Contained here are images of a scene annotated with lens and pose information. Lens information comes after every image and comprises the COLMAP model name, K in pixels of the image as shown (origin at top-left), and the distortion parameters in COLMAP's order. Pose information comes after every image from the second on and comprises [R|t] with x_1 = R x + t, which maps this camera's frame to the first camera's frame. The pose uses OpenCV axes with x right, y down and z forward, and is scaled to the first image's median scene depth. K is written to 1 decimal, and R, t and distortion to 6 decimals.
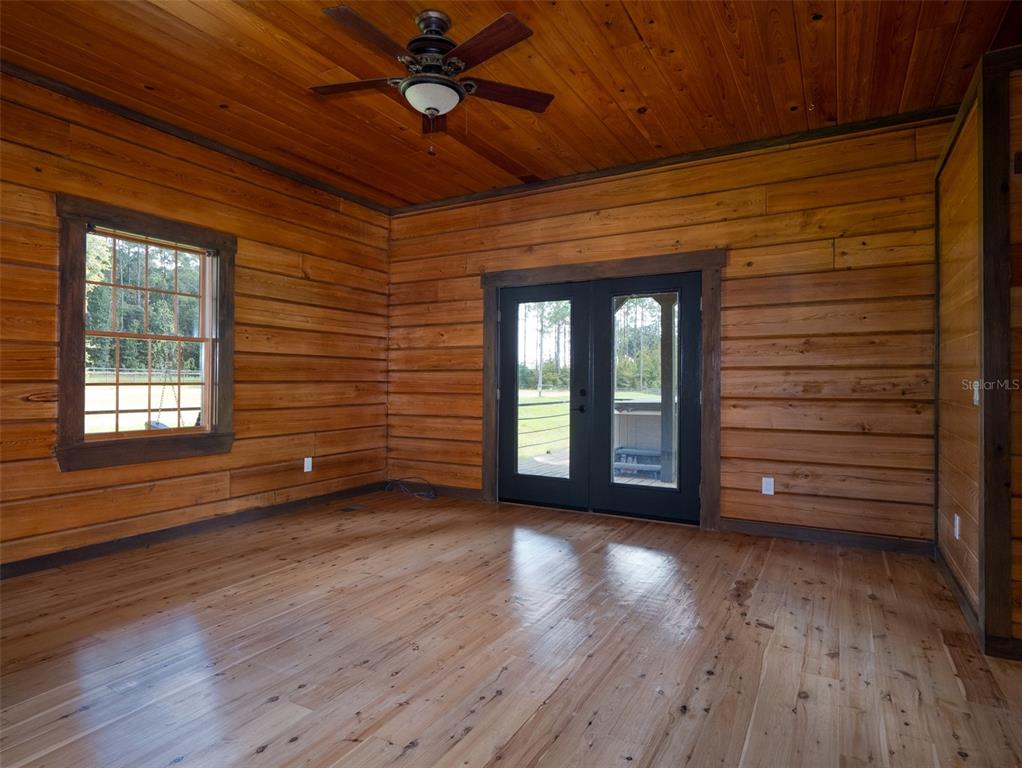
lens RADIAL K [[584.2, 0, 512.5], [0, 584.2, 382.6], [0, 0, 1]] dist [-0.002221, -0.001823]
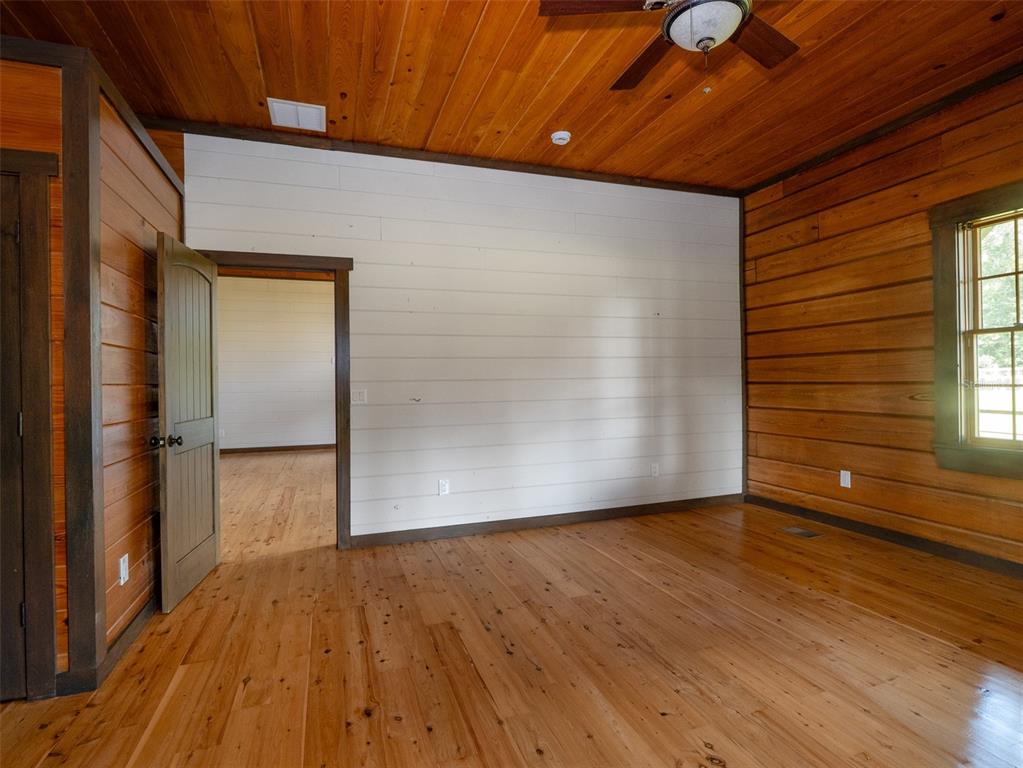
lens RADIAL K [[584.7, 0, 514.7], [0, 584.7, 381.1], [0, 0, 1]] dist [-0.002221, -0.001823]
pose [[-0.688688, 0.006480, -0.725029, 0.633939], [0.007691, 0.999969, 0.001632, -0.014950], [0.725017, -0.004453, -0.688716, 1.404306]]
